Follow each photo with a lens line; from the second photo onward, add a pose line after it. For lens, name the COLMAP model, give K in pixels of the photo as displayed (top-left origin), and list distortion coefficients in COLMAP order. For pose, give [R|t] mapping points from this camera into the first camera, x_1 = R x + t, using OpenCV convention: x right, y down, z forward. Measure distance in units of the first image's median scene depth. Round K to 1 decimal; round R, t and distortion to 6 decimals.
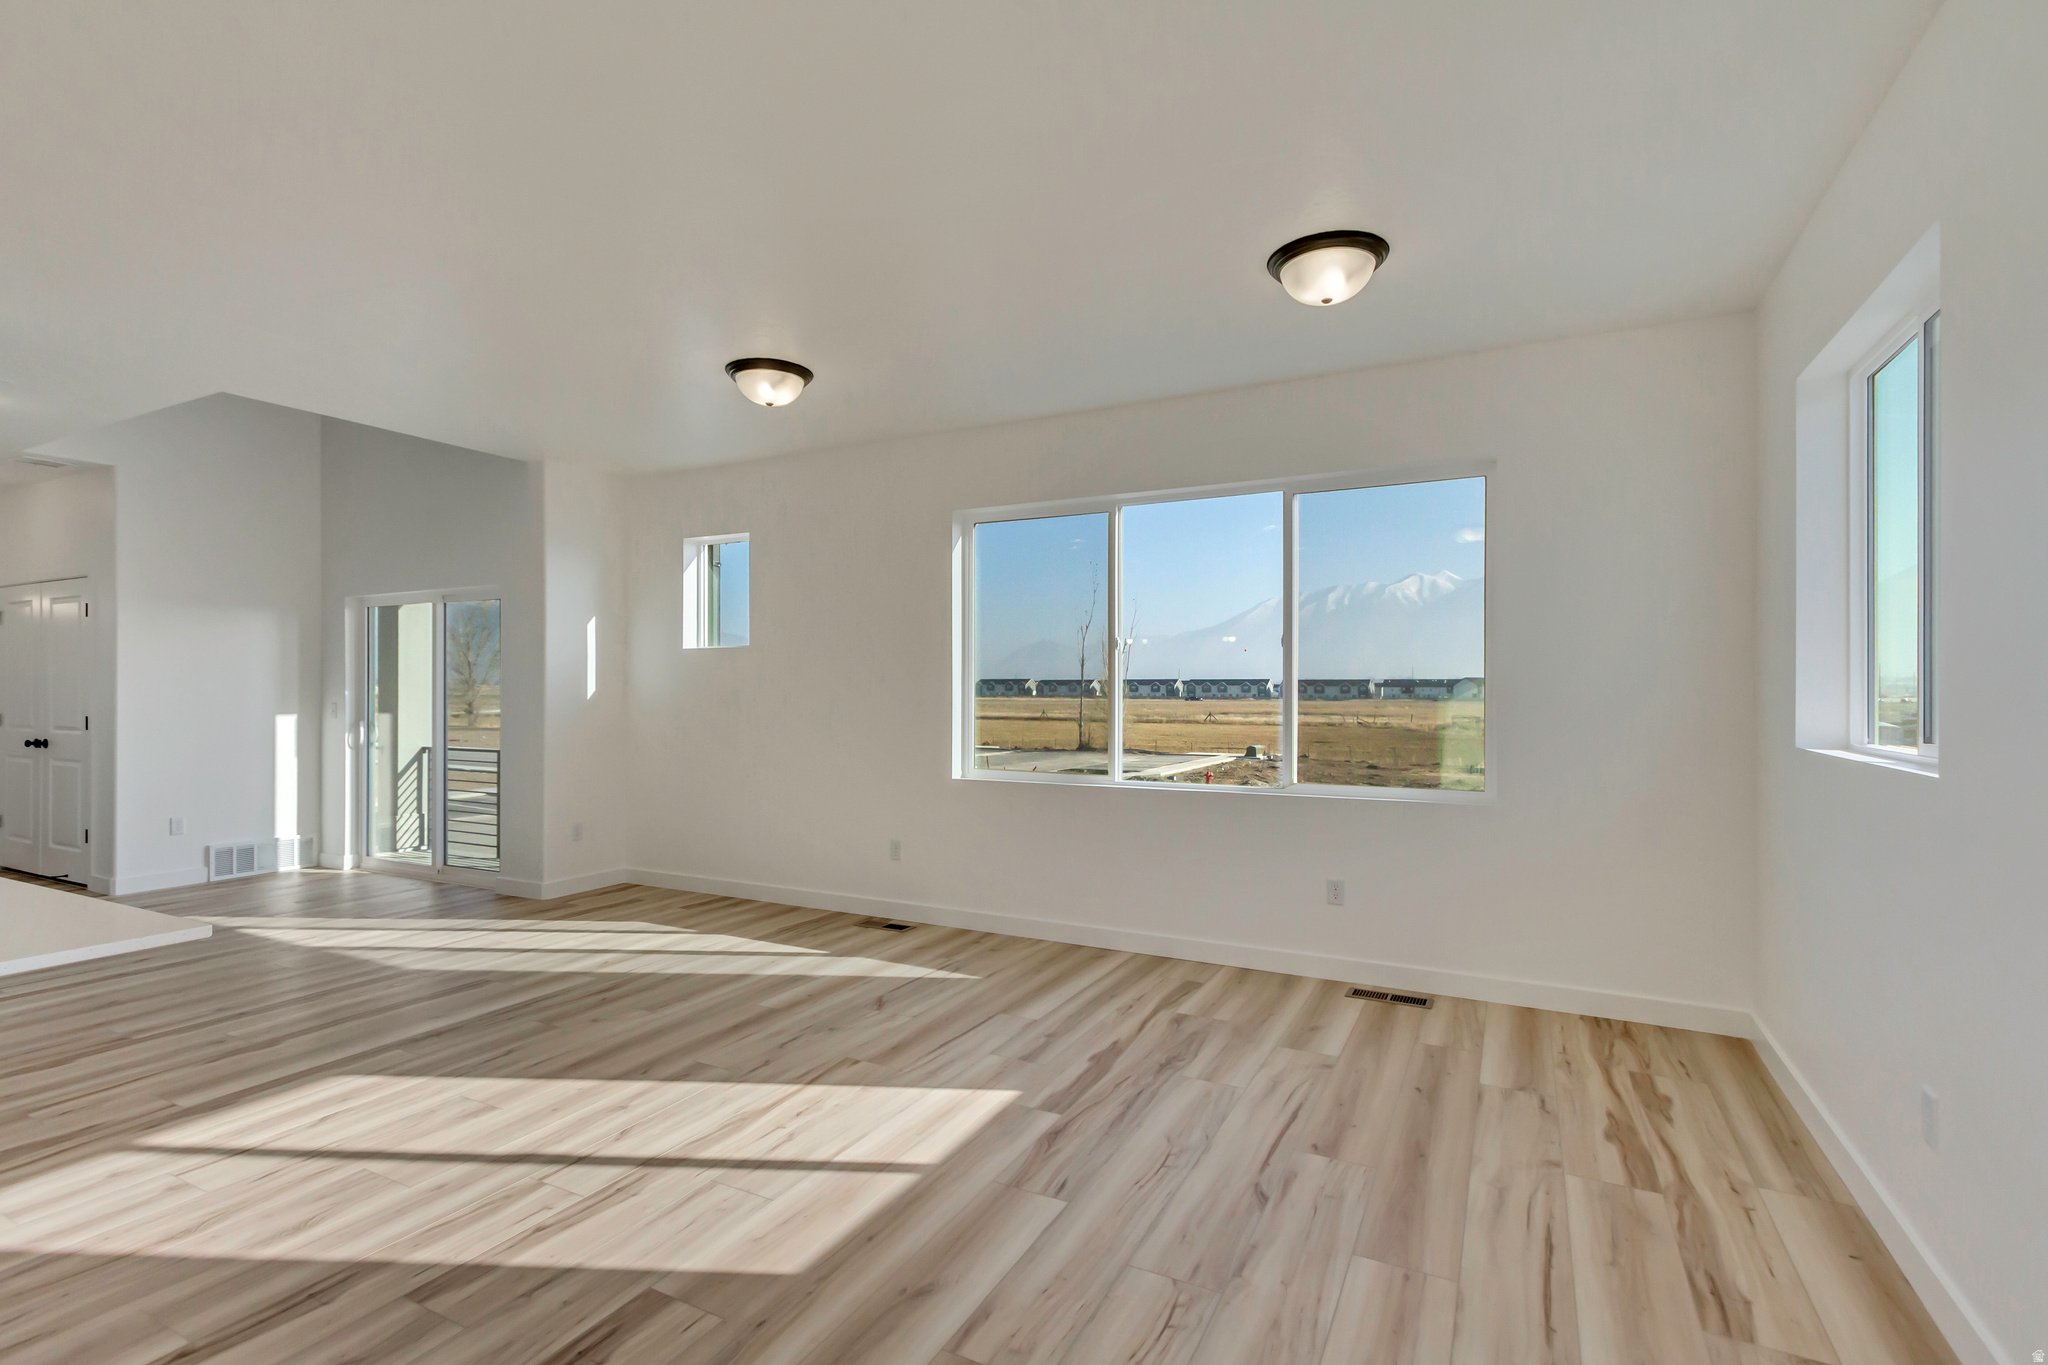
lens RADIAL K [[950.6, 0, 1027.9], [0, 950.6, 682.3], [0, 0, 1]] dist [-0.000286, -0.000241]
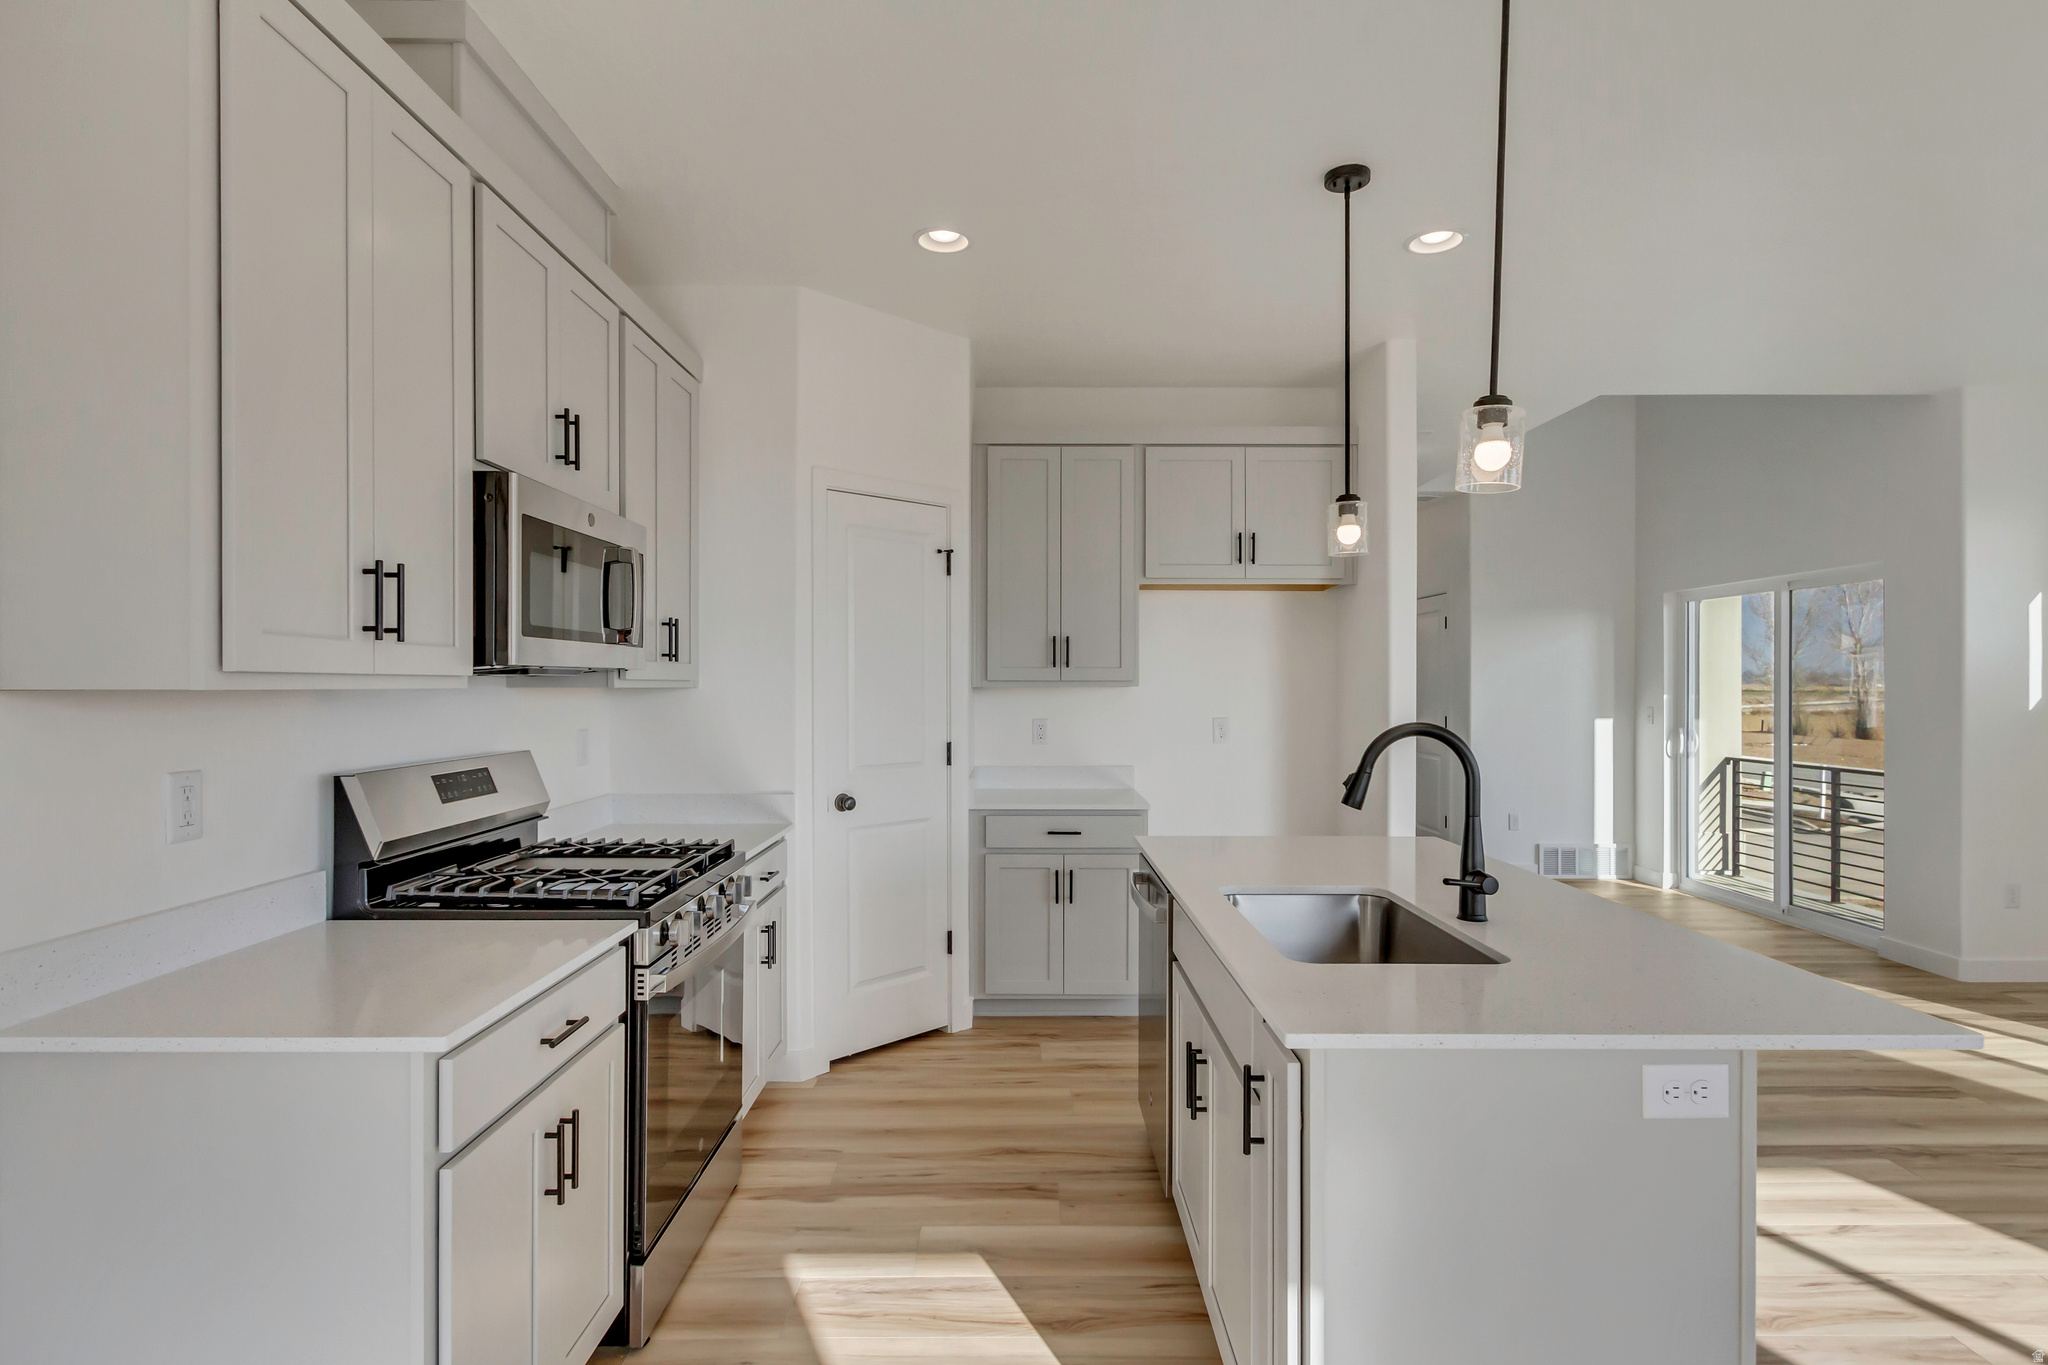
lens RADIAL K [[1040.8, 0, 1017.6], [0, 1040.8, 673.2], [0, 0, 1]] dist [0.000515, -0.002300]
pose [[0.458265, -0.012464, -0.888728, -0.193620], [0.010569, 0.999907, -0.008573, -0.016923], [0.888753, -0.005464, 0.458354, -0.032152]]
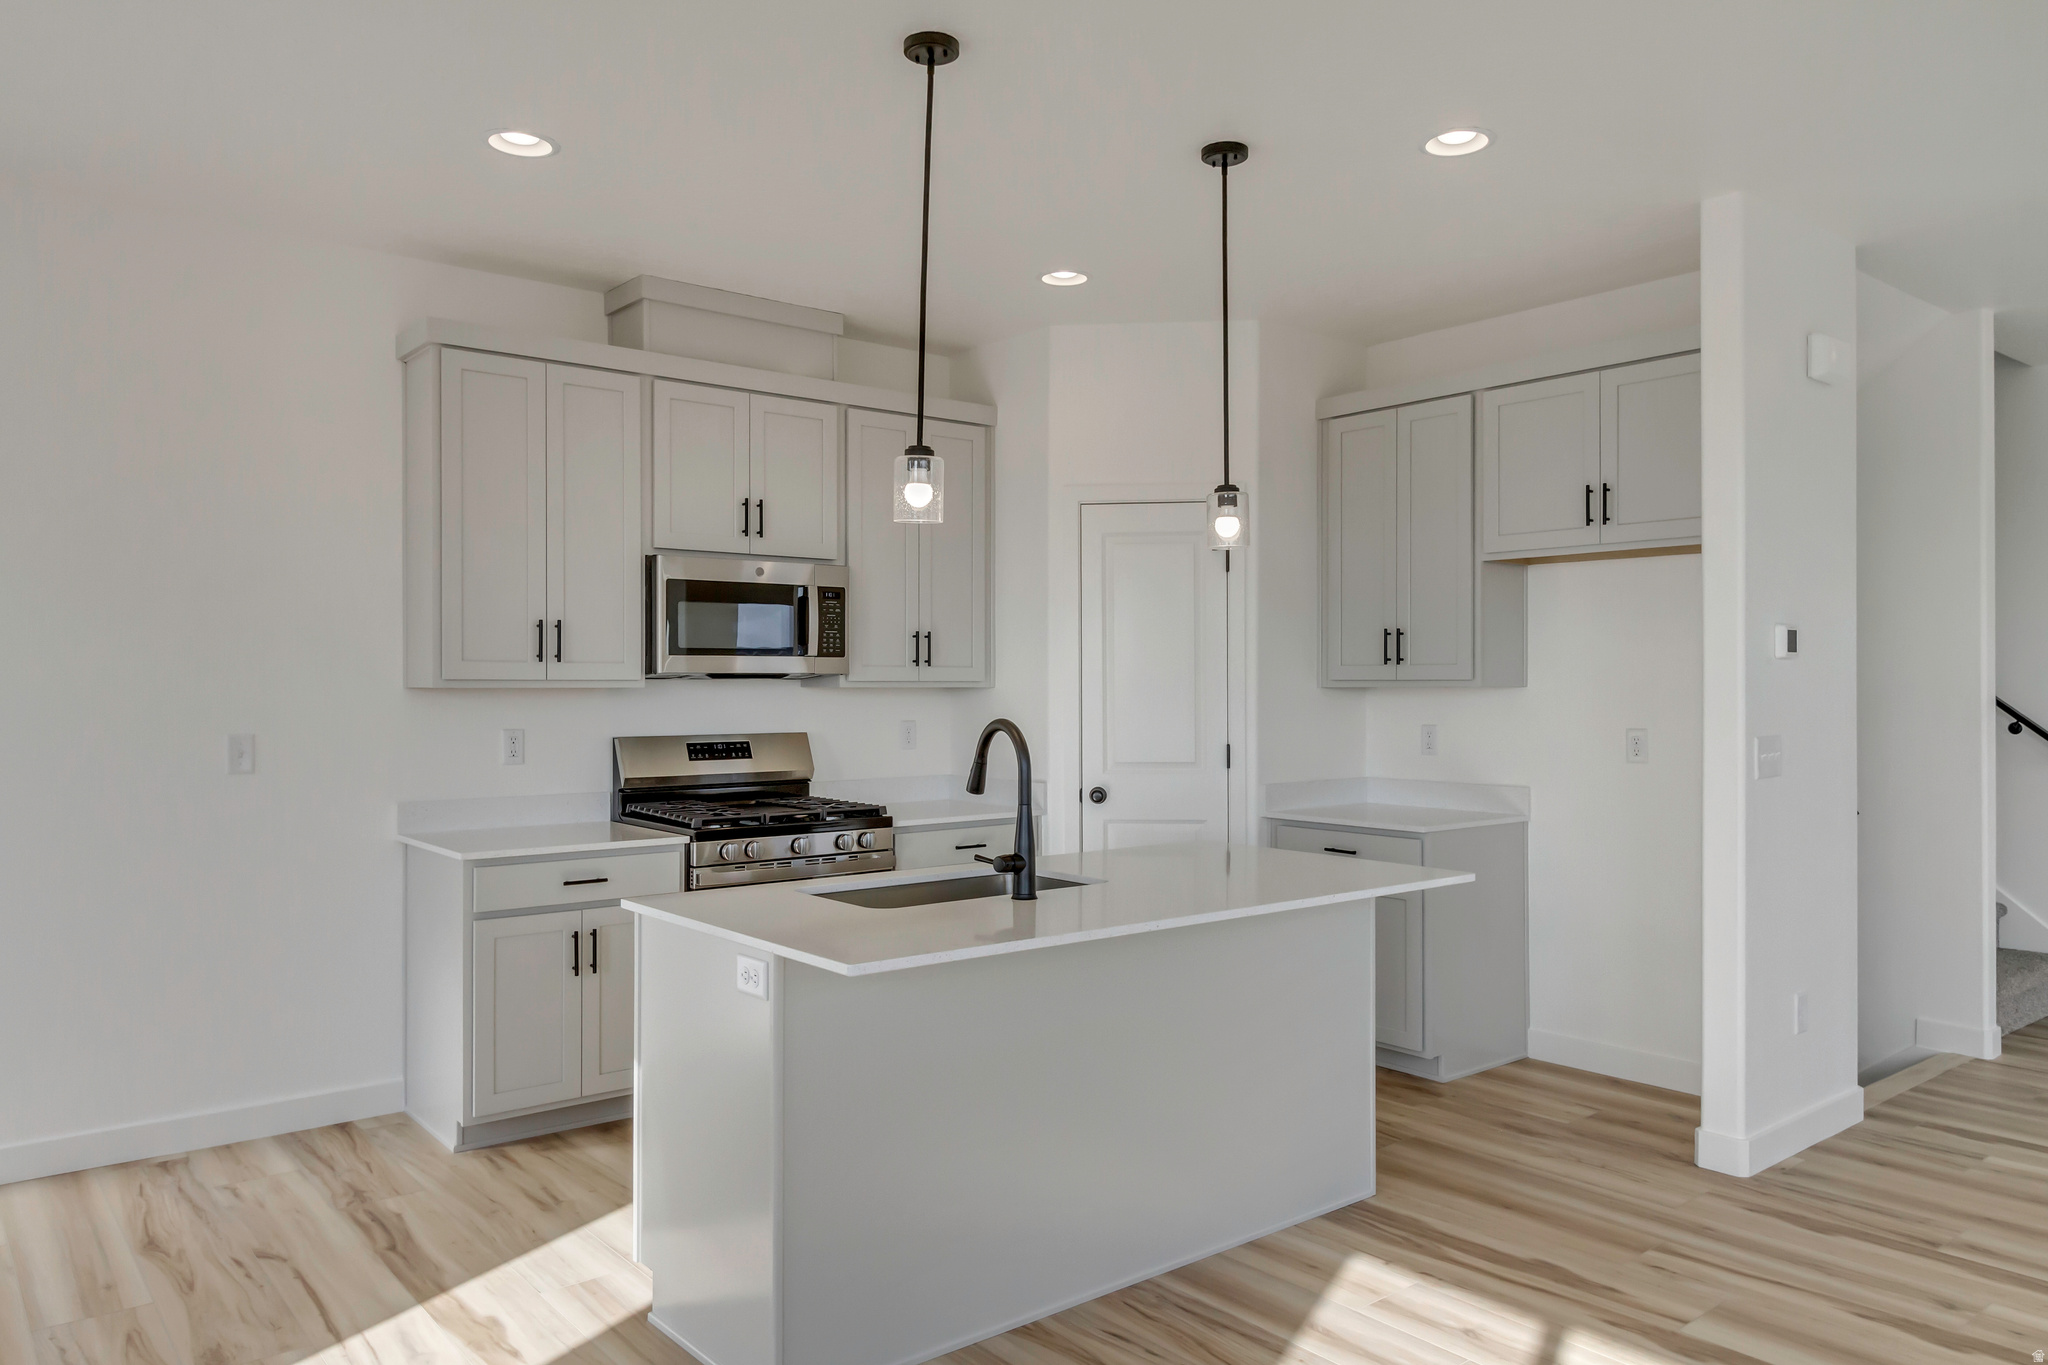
lens RADIAL K [[1391.7, 0, 1030.5], [0, 1391.7, 687.4], [0, 0, 1]] dist [0.022045, -0.012580]
pose [[-0.389637, 0.000728, -0.920968, 0.162367], [0.009523, 0.999949, -0.003238, -0.009858], [0.920919, -0.010032, -0.389624, 0.730884]]
